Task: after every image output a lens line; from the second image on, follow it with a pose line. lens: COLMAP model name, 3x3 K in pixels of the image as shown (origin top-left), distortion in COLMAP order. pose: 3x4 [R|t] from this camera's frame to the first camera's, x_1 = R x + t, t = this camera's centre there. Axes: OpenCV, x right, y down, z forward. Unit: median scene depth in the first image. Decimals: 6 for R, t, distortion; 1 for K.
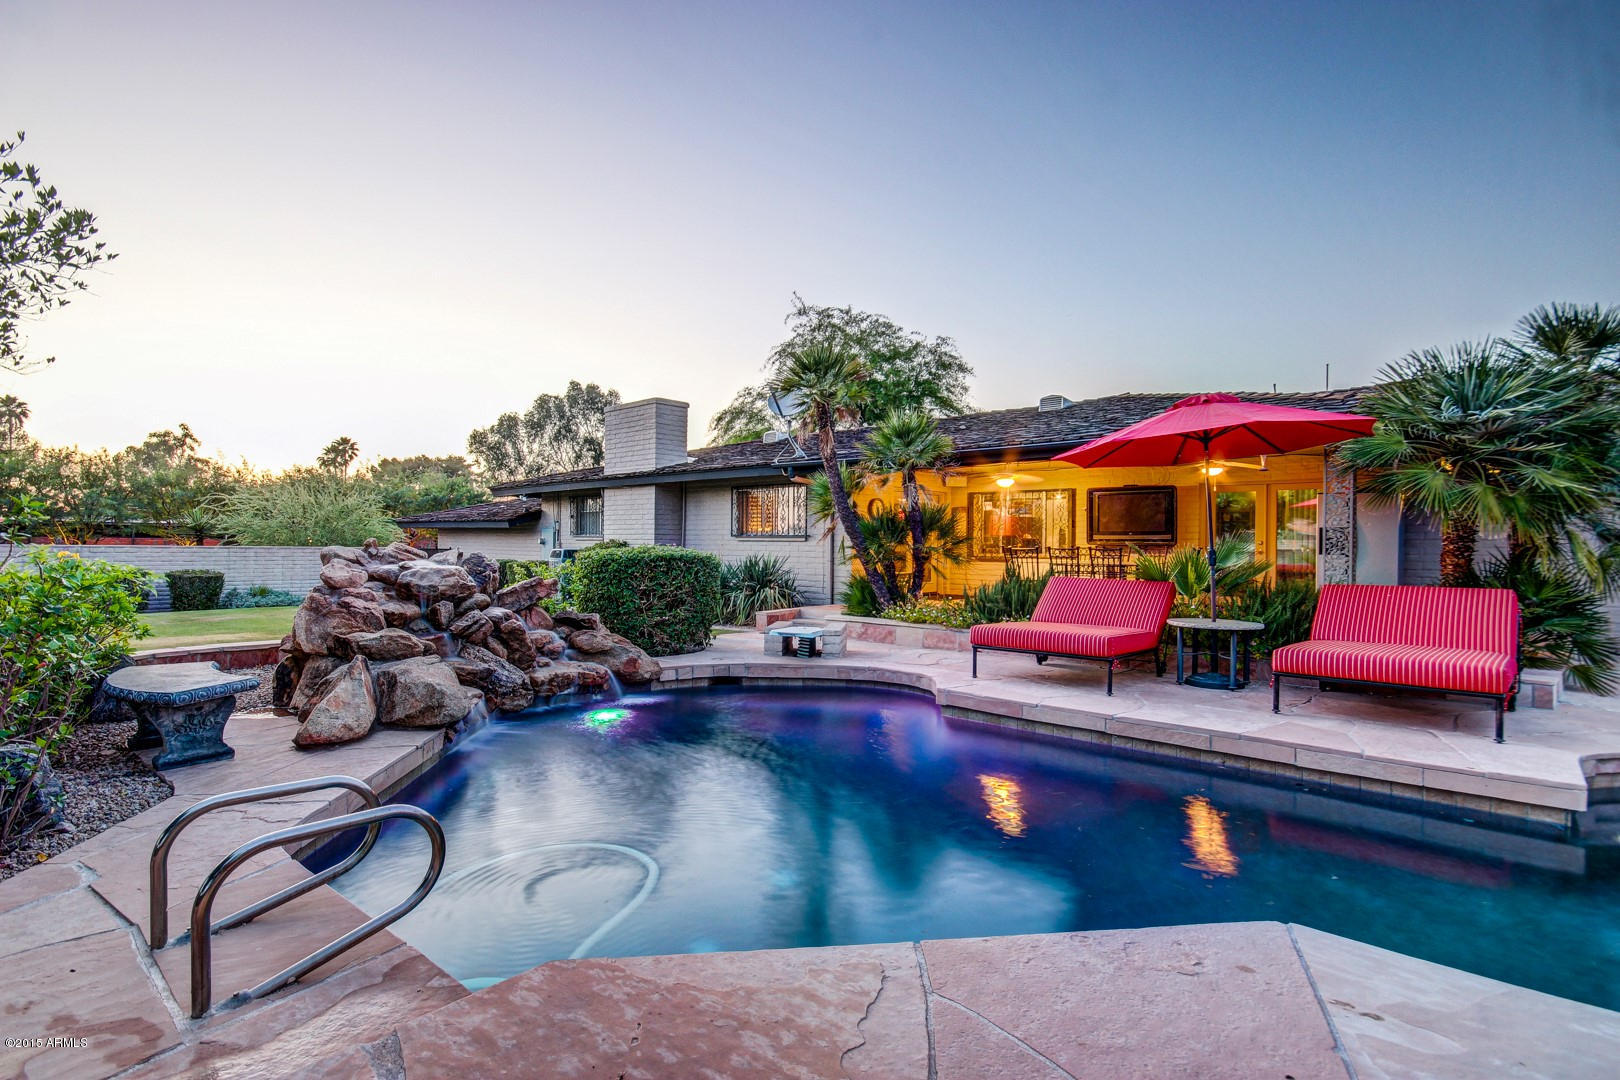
lens RADIAL K [[774.0, 0, 817.0], [0, 774.0, 549.5], [0, 0, 1]] dist [0.017446, -0.016270]
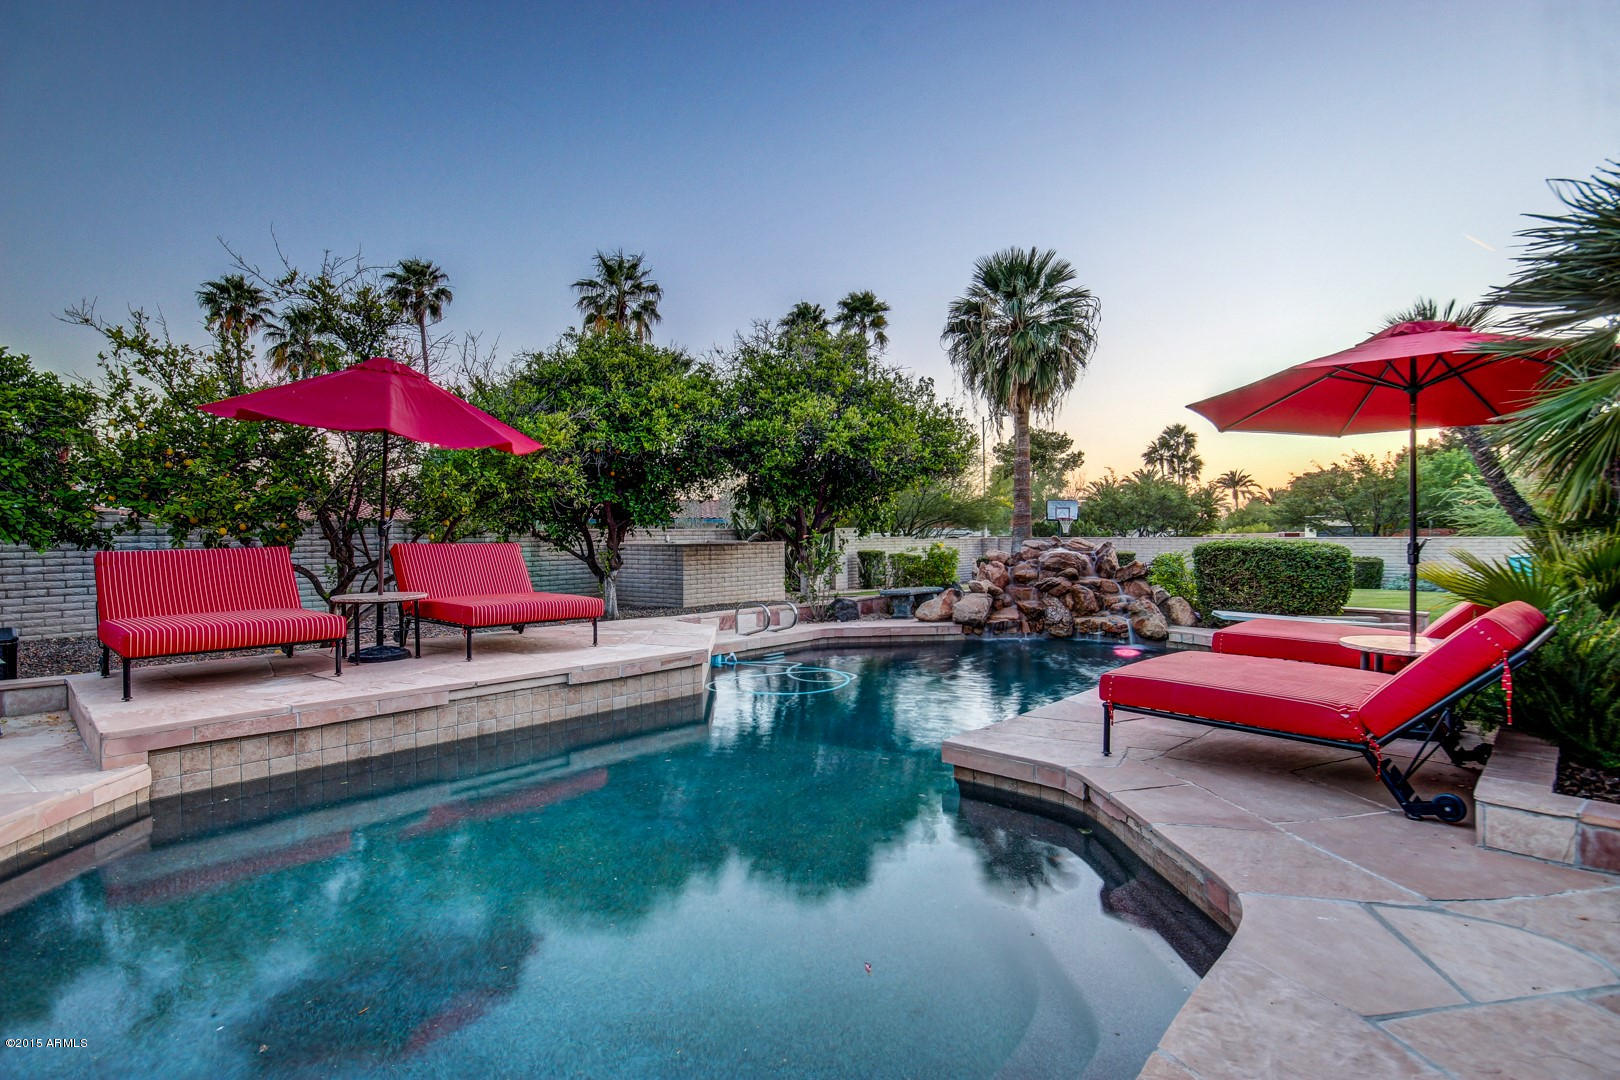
lens RADIAL K [[819.7, 0, 815.2], [0, 819.7, 541.5], [0, 0, 1]] dist [0.009754, 0.000314]
pose [[-0.045380, -0.001281, -0.998969, 0.561914], [0.006346, 0.999979, -0.001571, -0.000666], [0.998950, -0.006411, -0.045371, 0.212522]]
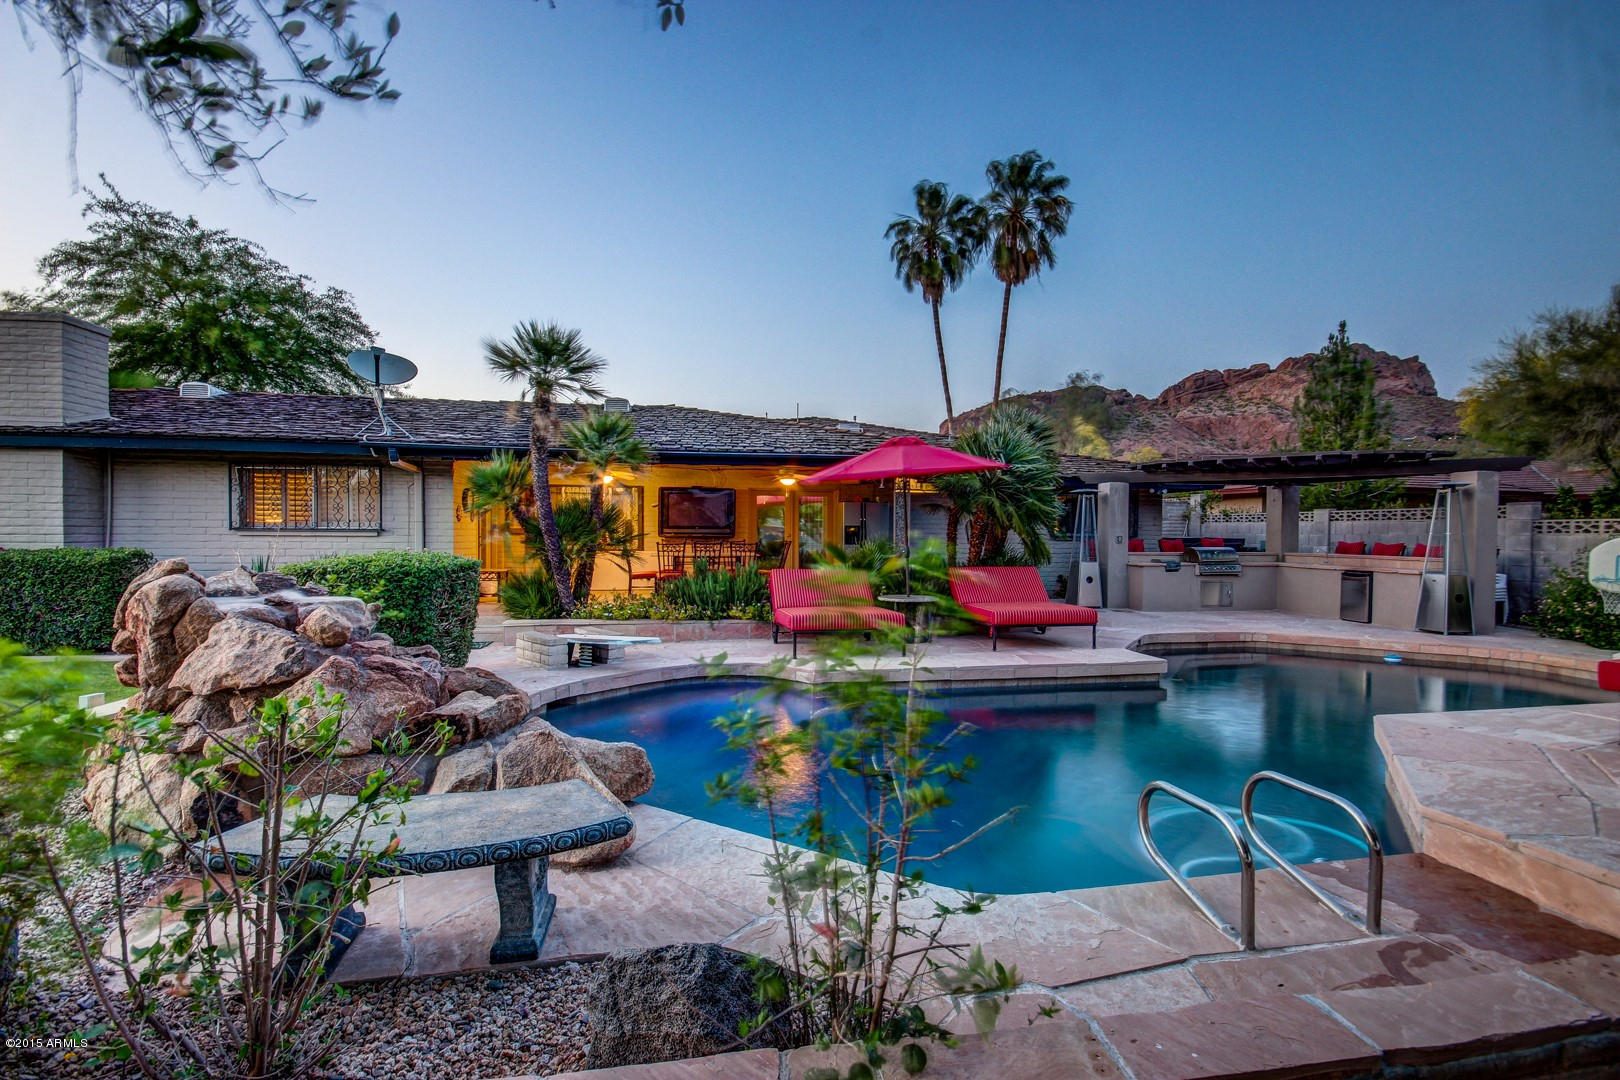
lens RADIAL K [[740.8, 0, 826.6], [0, 740.8, 545.0], [0, 0, 1]] dist [-0.002435, -0.000923]
pose [[0.623266, -0.019292, 0.781772, -0.274994], [0.002075, 0.999733, 0.023017, -0.015114], [-0.782007, -0.012723, 0.623140, 0.106403]]
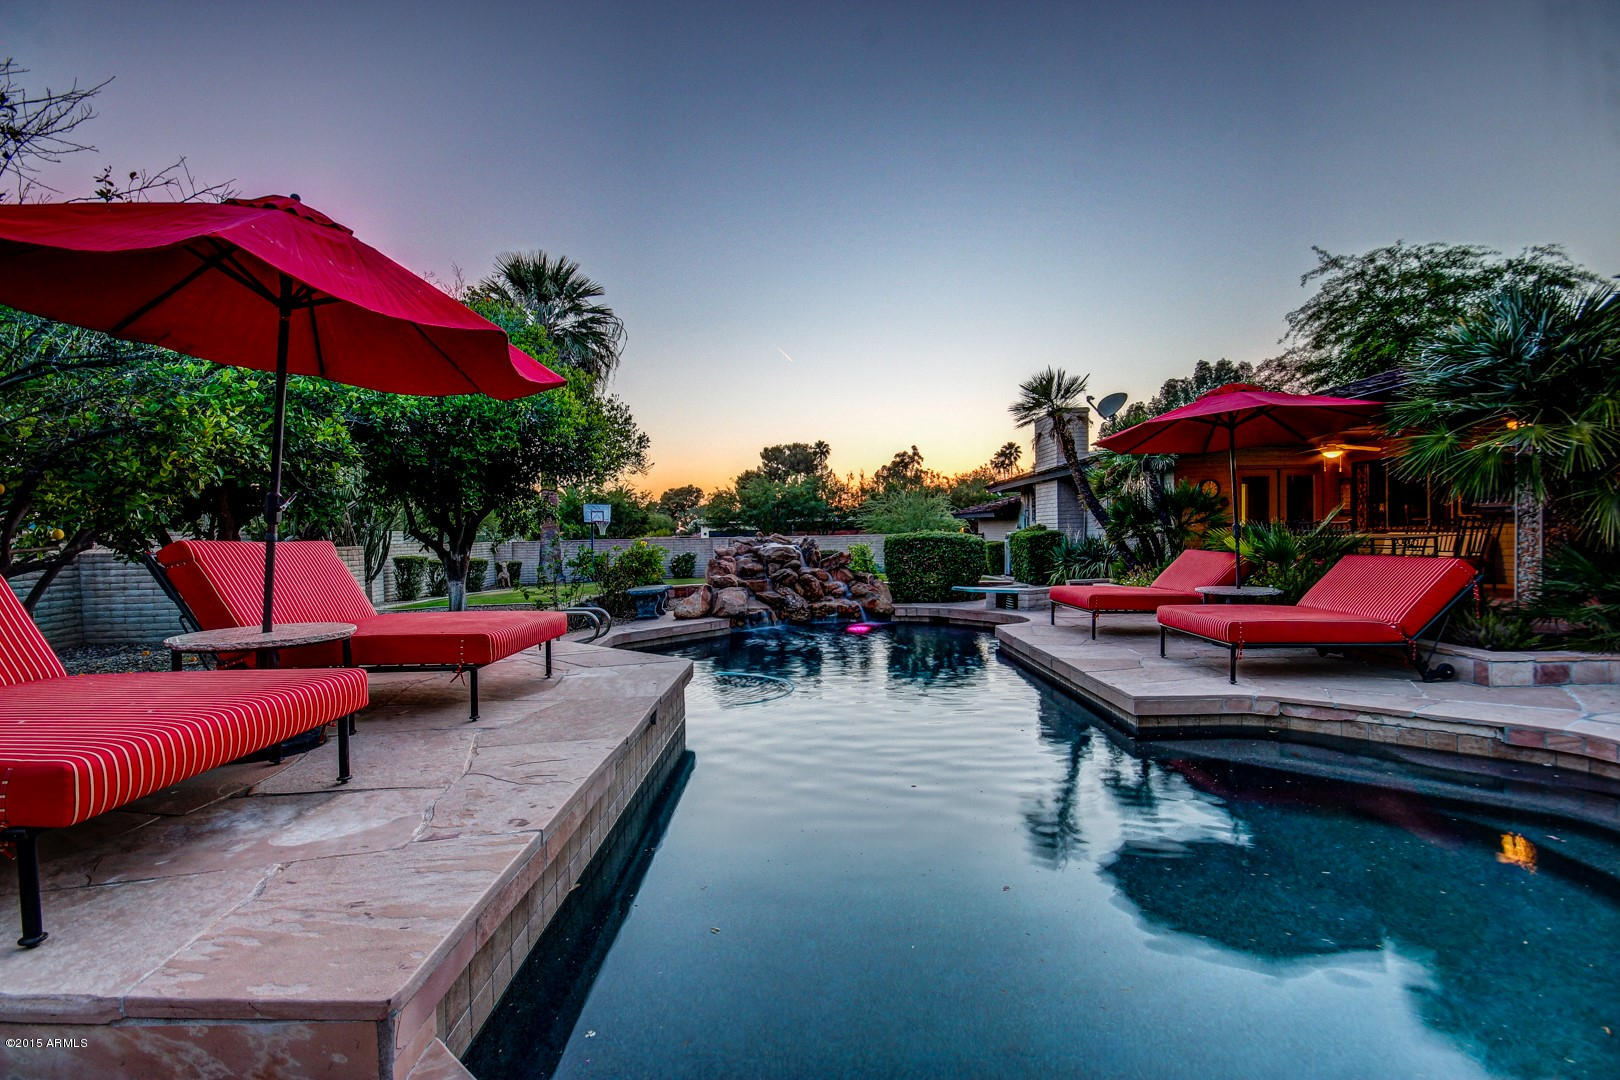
lens RADIAL K [[747.5, 0, 827.6], [0, 747.5, 553.5], [0, 0, 1]] dist [0.000588, -0.006795]
pose [[0.673131, -0.002527, -0.739519, 0.395294], [0.024703, 0.999513, 0.019069, 0.003168], [0.739111, -0.031104, 0.672865, -0.069953]]
